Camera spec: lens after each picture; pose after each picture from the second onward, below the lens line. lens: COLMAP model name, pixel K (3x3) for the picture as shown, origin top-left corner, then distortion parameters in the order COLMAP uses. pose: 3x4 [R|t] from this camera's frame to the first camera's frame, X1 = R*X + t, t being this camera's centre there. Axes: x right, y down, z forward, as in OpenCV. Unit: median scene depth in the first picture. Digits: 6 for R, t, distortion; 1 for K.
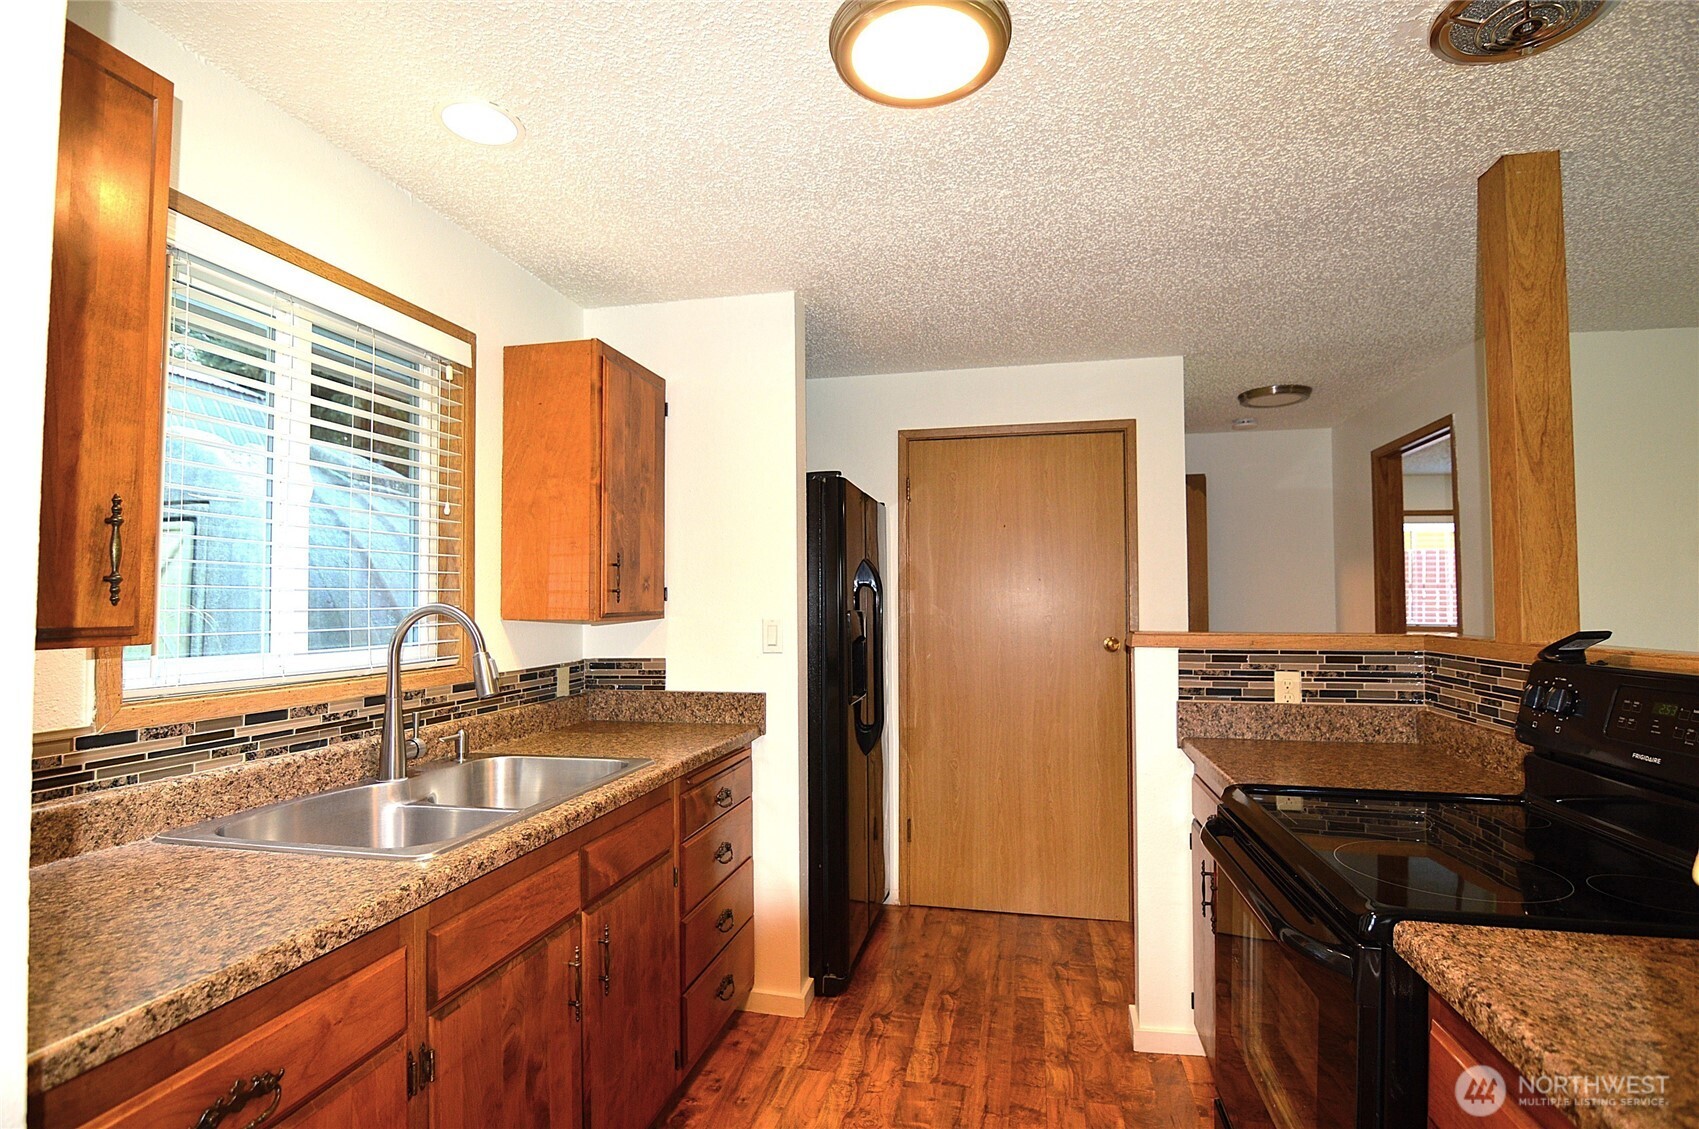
lens RADIAL K [[832.9, 0, 842.7], [0, 832.9, 573.7], [0, 0, 1]] dist [-0.002296, -0.013646]
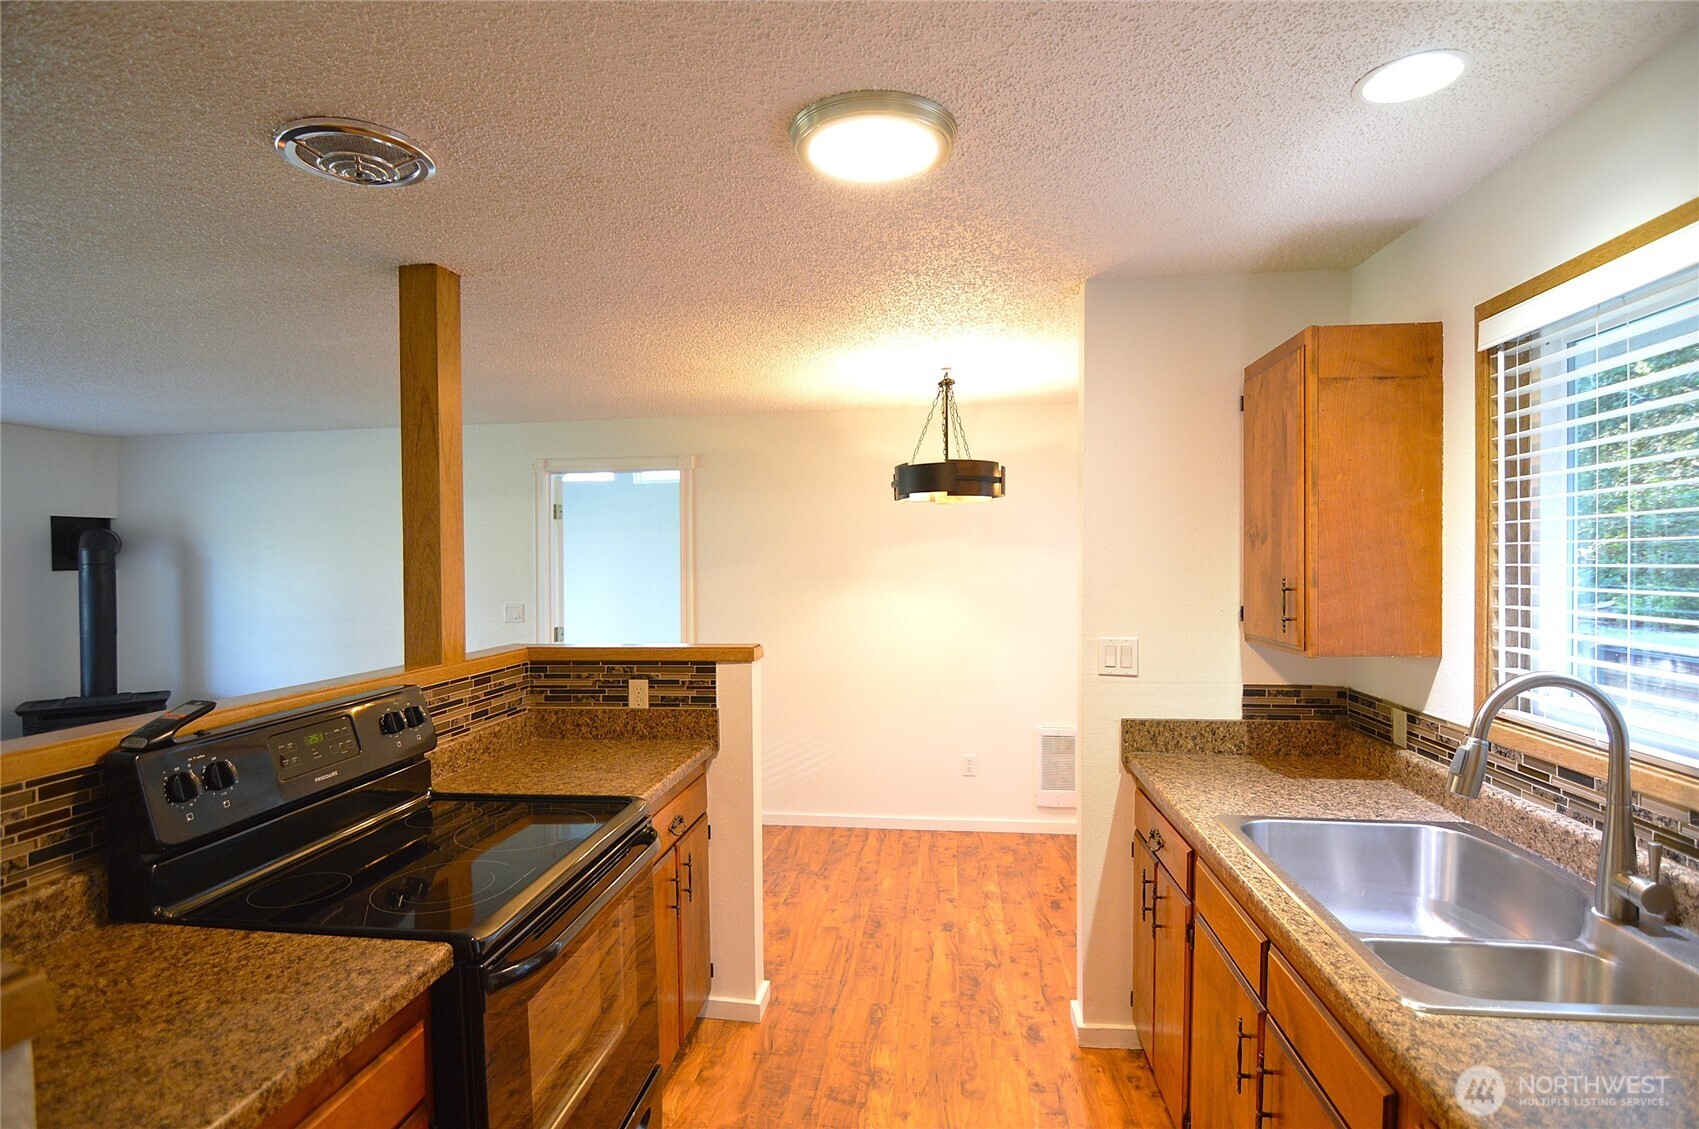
lens RADIAL K [[832.9, 0, 842.7], [0, 832.9, 573.7], [0, 0, 1]] dist [-0.002296, -0.013646]
pose [[-0.995963, 0.010818, -0.089113, 0.153606], [0.012737, 0.999698, -0.020994, -0.034714], [0.088859, -0.022044, -0.995800, 1.358893]]
